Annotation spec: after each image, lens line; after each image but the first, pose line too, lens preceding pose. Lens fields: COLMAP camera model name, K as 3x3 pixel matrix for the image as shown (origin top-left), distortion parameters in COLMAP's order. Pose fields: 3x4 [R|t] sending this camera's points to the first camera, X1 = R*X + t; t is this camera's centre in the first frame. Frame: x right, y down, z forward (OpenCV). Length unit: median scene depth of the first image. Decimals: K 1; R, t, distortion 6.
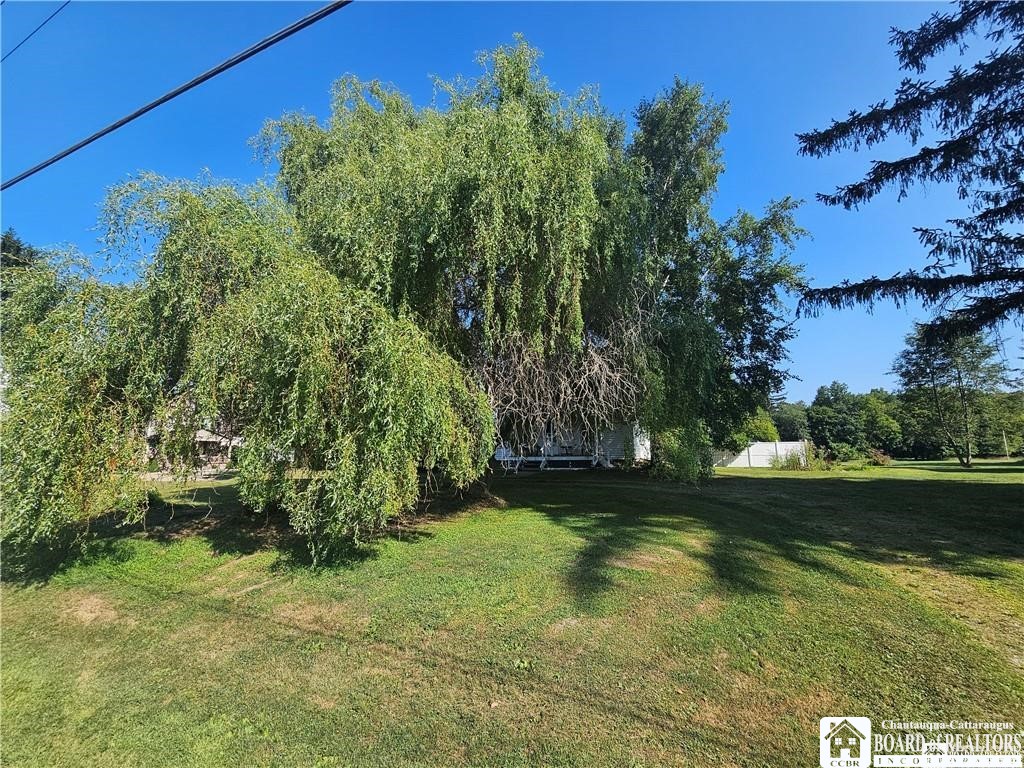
lens RADIAL K [[421.7, 0, 515.5], [0, 421.7, 389.1], [0, 0, 1]] dist [0.000141, -0.000072]
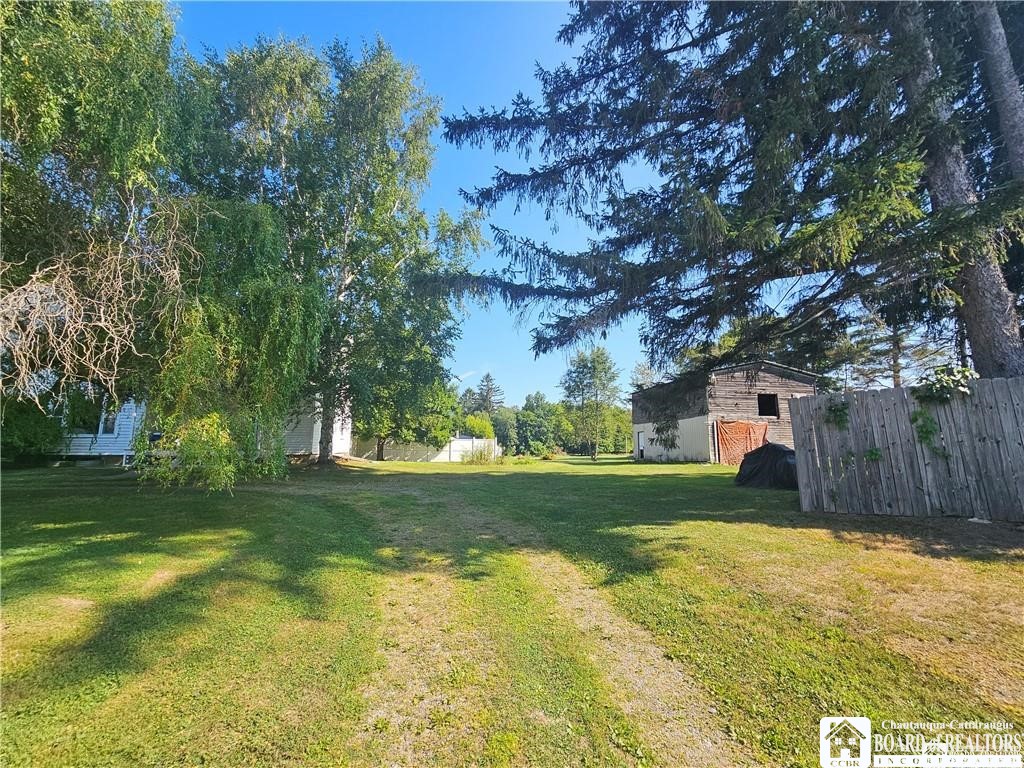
lens RADIAL K [[421.7, 0, 515.5], [0, 421.7, 389.1], [0, 0, 1]] dist [0.000141, -0.000072]
pose [[0.831156, 0.090431, 0.548636, 0.216998], [-0.097583, 0.995096, -0.016188, 0.006625], [-0.547409, -0.040083, 0.835905, 0.054352]]
